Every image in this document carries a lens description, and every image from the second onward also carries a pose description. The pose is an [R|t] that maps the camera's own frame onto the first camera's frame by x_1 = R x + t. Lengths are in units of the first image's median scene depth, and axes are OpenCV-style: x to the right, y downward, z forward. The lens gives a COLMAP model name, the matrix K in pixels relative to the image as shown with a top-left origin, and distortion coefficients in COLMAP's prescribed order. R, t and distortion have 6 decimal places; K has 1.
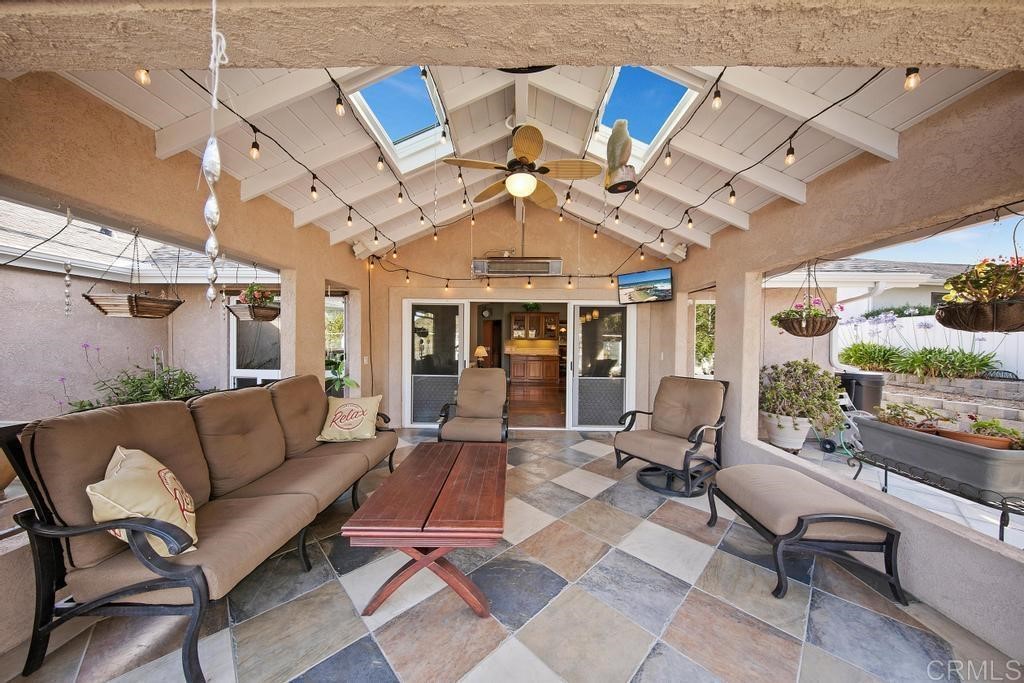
lens RADIAL K [[493.7, 0, 511.5], [0, 493.7, 343.0], [0, 0, 1]] dist [0.003657, -0.004341]
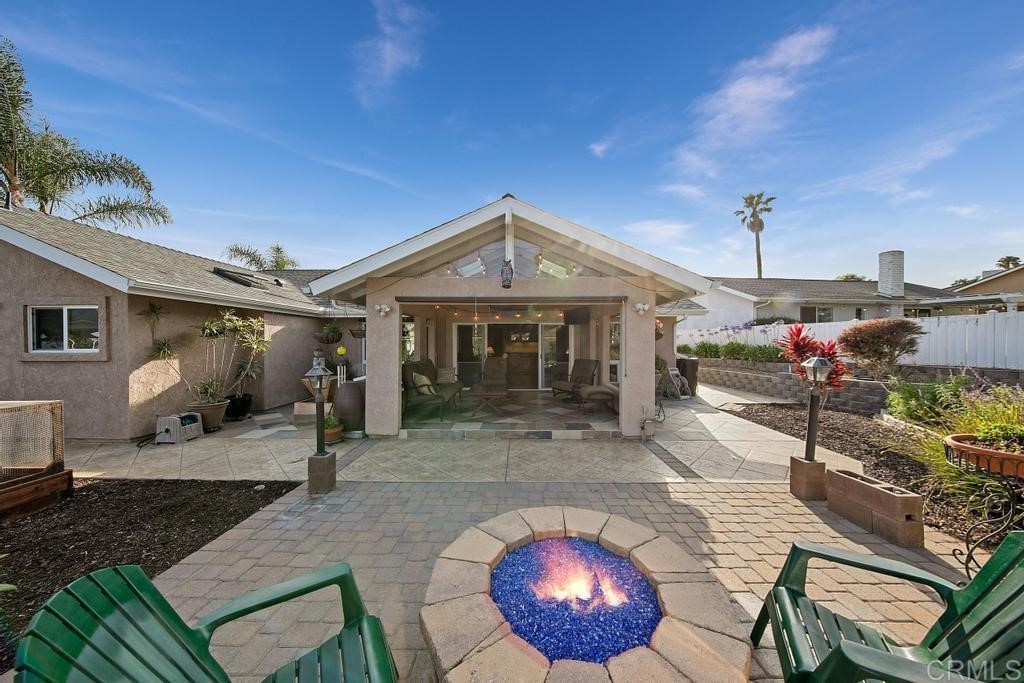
lens RADIAL K [[493.7, 0, 511.2], [0, 493.7, 343.3], [0, 0, 1]] dist [0.003657, -0.004341]
pose [[0.999971, -0.005850, 0.004977, -0.004477], [0.005870, 0.999974, -0.004077, -0.000052], [-0.004953, 0.004106, 0.999979, -0.999558]]
